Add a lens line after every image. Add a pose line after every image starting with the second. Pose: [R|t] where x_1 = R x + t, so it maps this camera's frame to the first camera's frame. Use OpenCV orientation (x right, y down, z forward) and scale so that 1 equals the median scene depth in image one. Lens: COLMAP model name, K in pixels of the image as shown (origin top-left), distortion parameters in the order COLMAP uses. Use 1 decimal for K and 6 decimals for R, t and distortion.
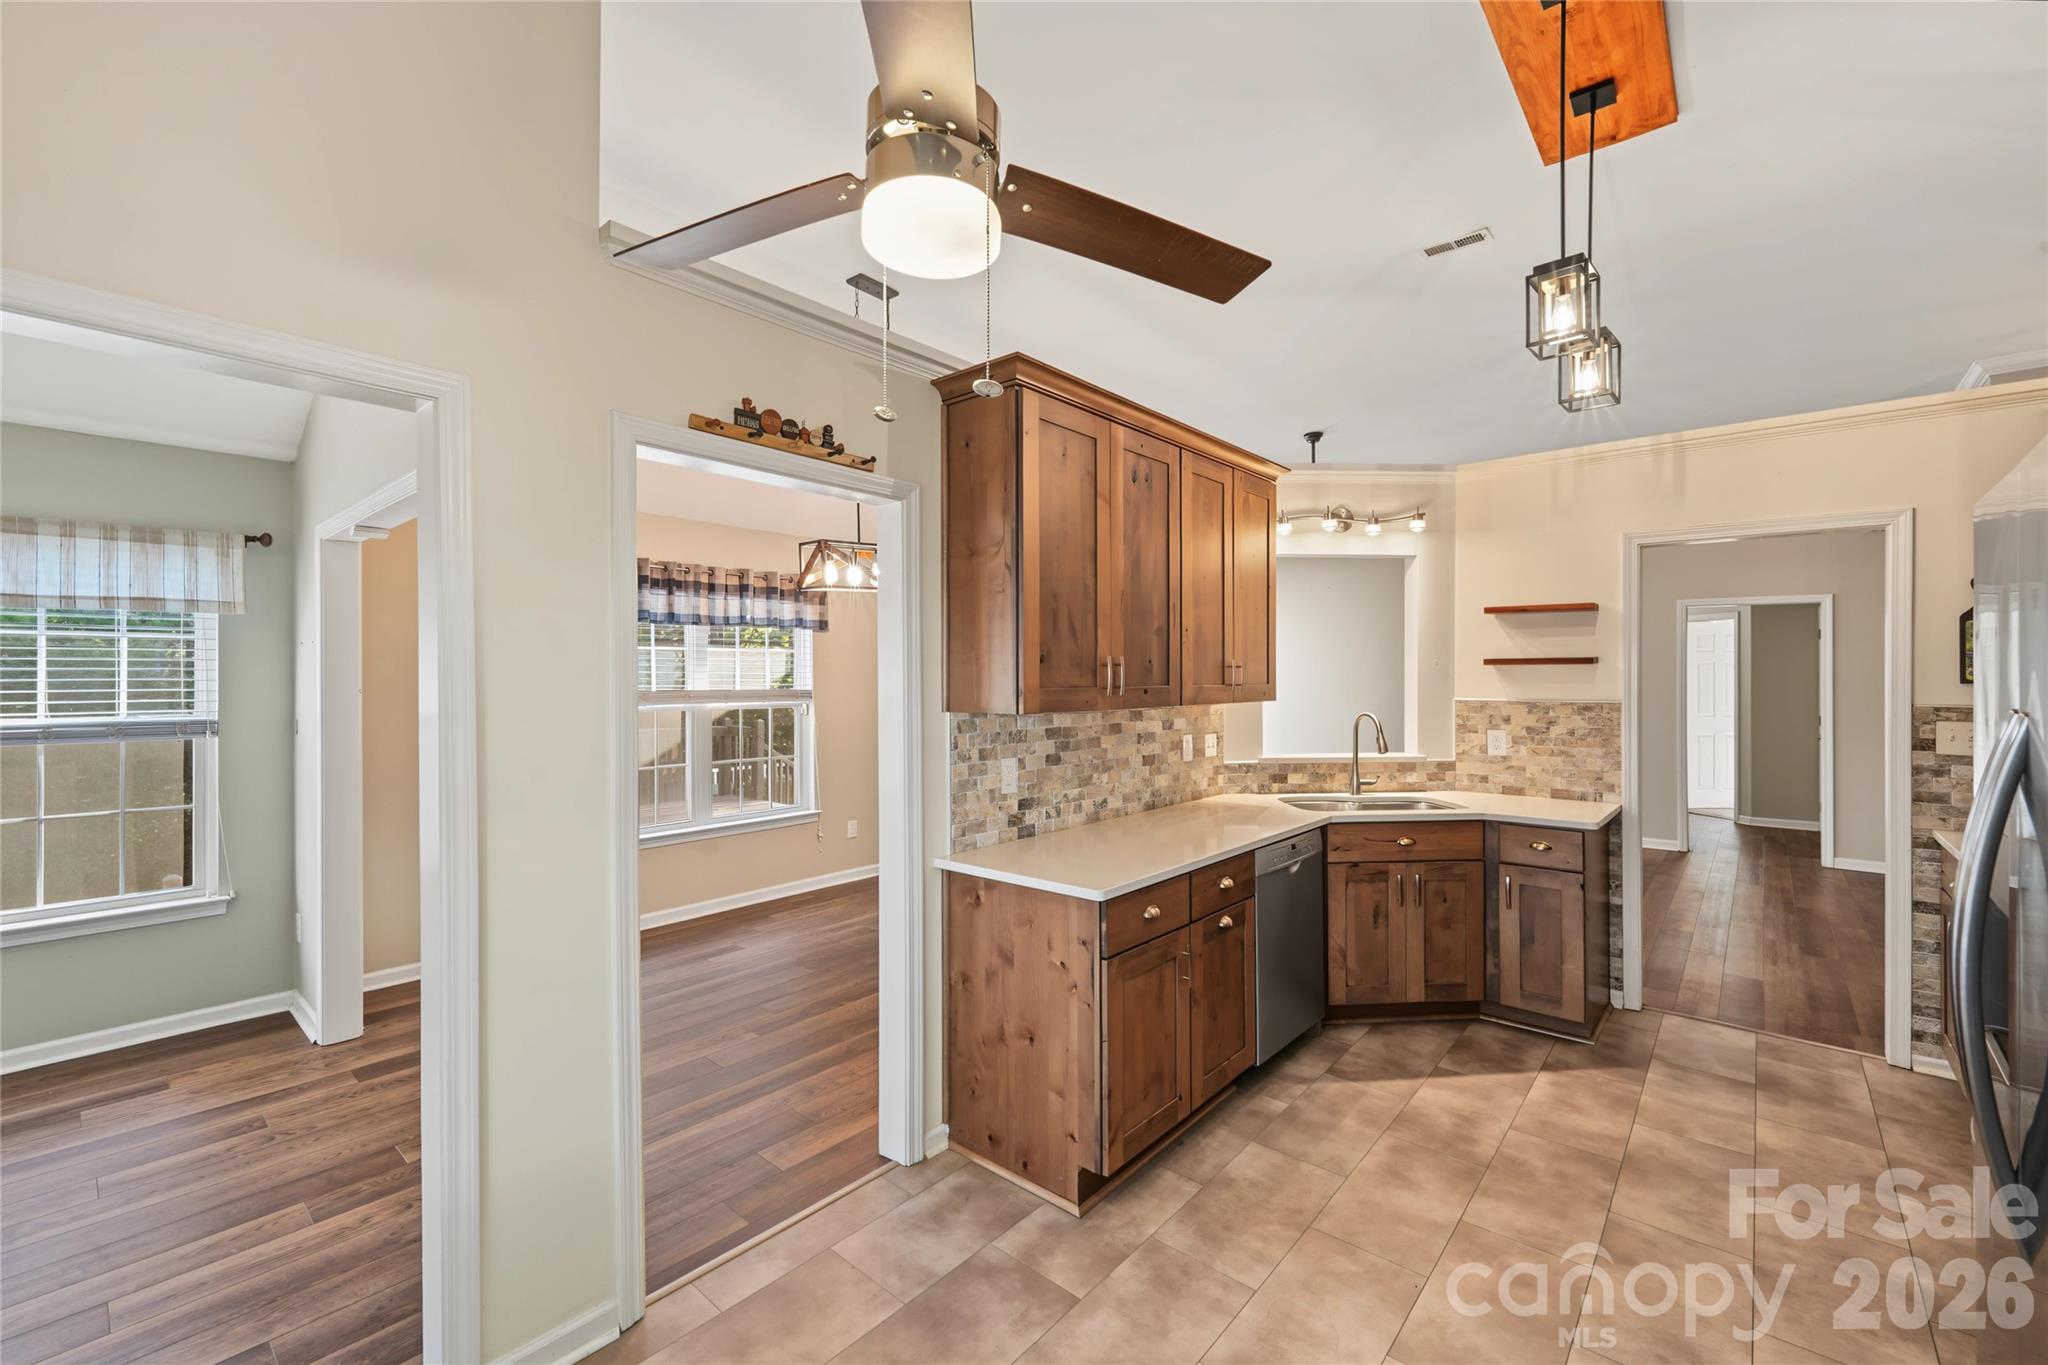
lens RADIAL K [[844.8, 0, 1014.9], [0, 844.8, 675.5], [0, 0, 1]] dist [-0.000967, -0.000775]
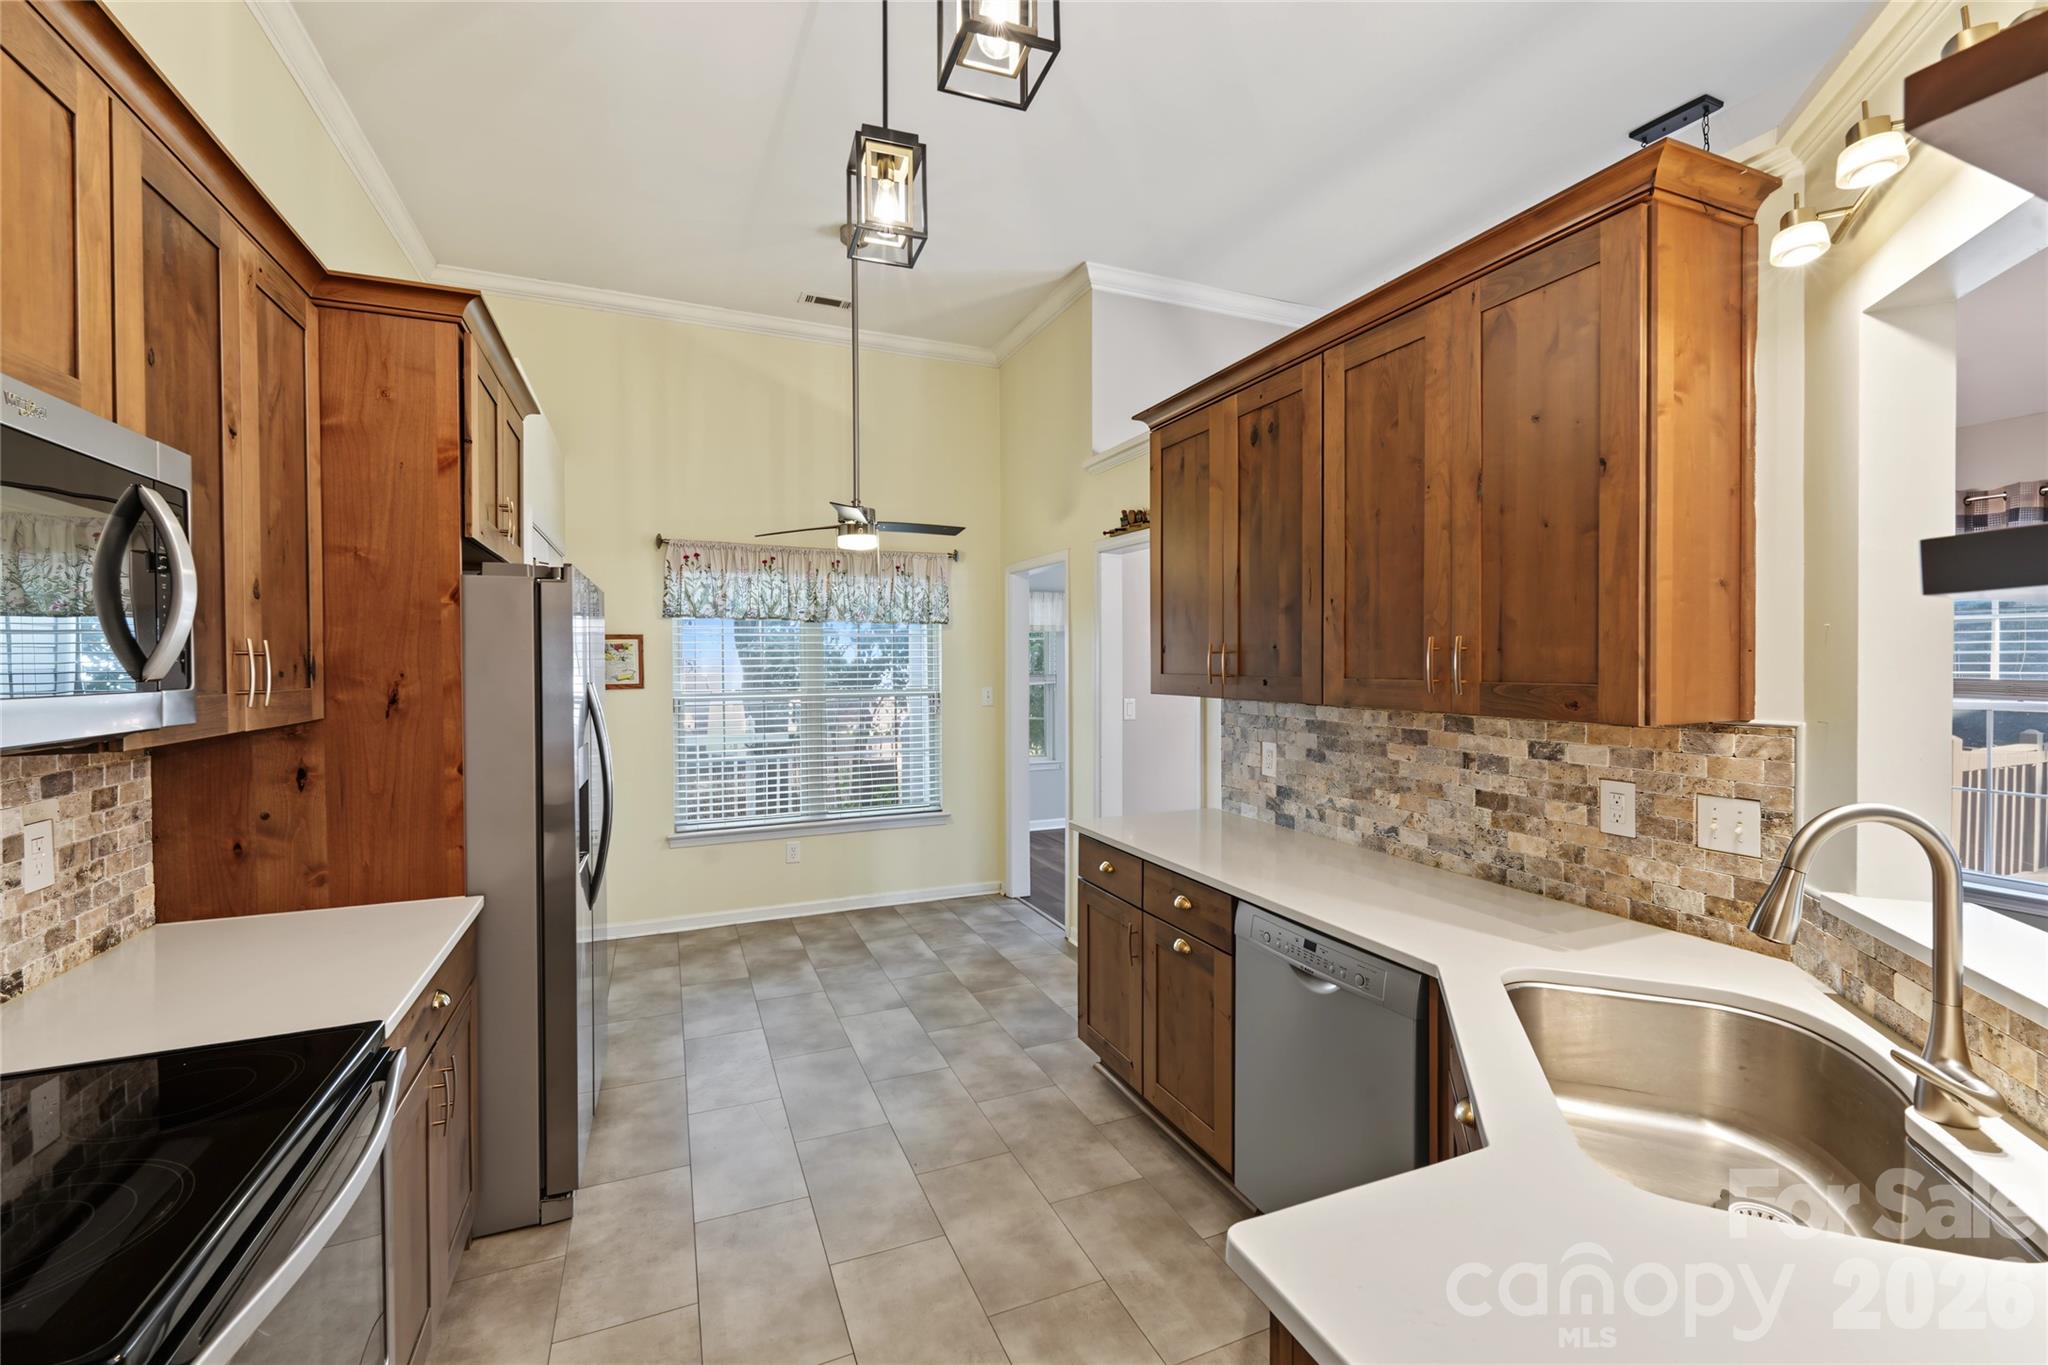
lens RADIAL K [[841.6, 0, 1019.7], [0, 841.6, 678.5], [0, 0, 1]] dist [-0.000840, -0.000332]
pose [[-0.430622, 0.022882, -0.902242, 0.959048], [0.005264, 0.999725, 0.022842, -0.005168], [0.902517, 0.005087, -0.430624, 1.063474]]
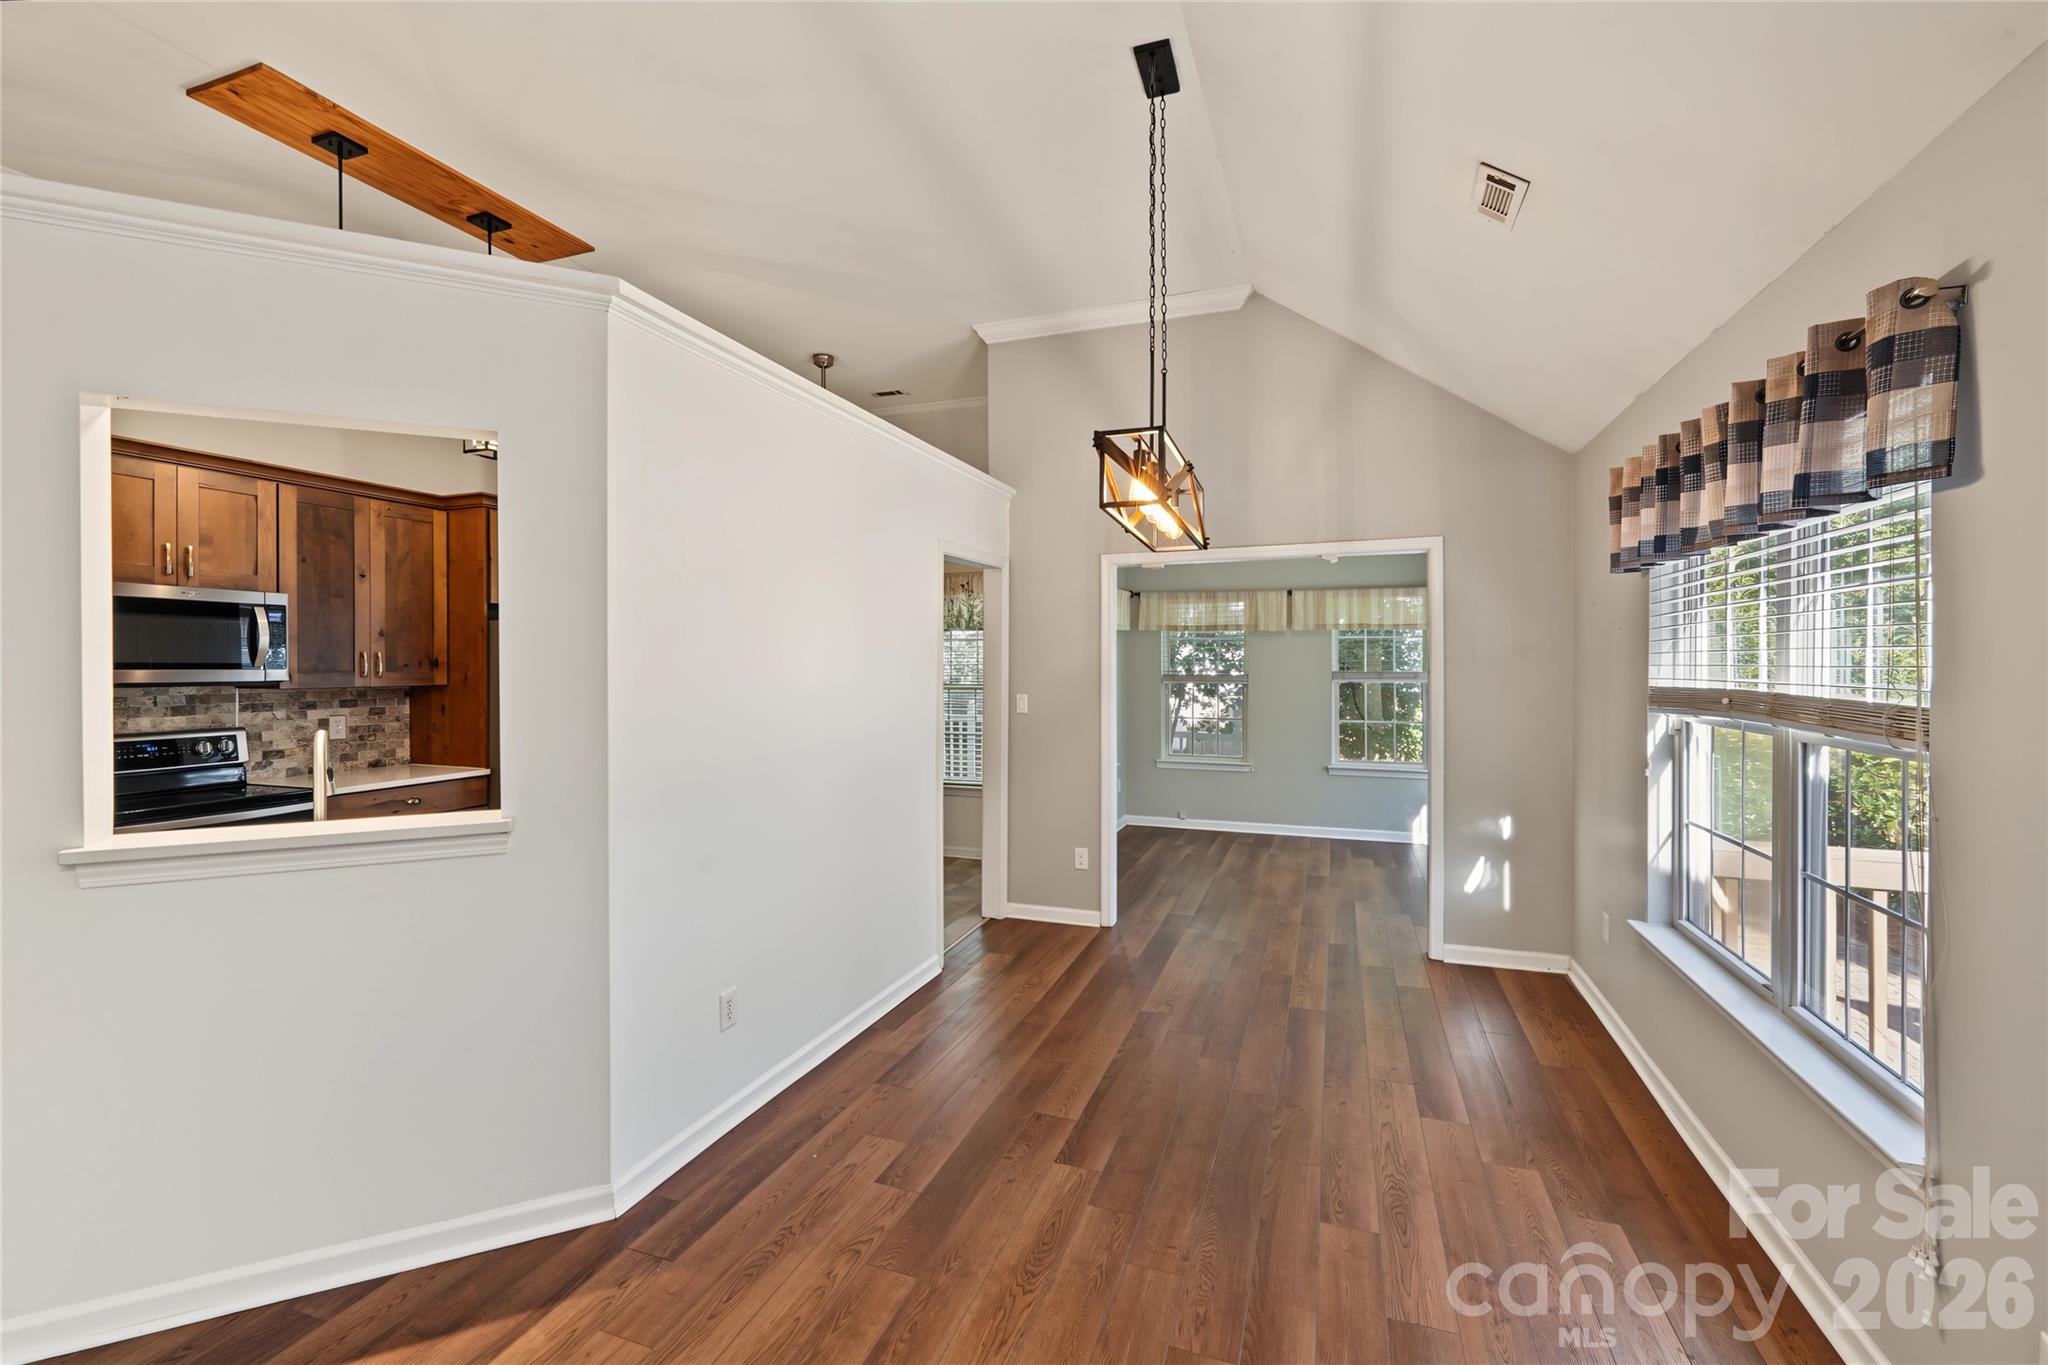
lens RADIAL K [[869.8, 0, 1013.9], [0, 869.8, 662.6], [0, 0, 1]] dist [-0.000754, -0.000348]
pose [[-0.935816, 0.004496, -0.352461, 0.230111], [0.004406, 0.999990, 0.001056, -0.000809], [0.352462, -0.000564, -0.935826, 2.103541]]
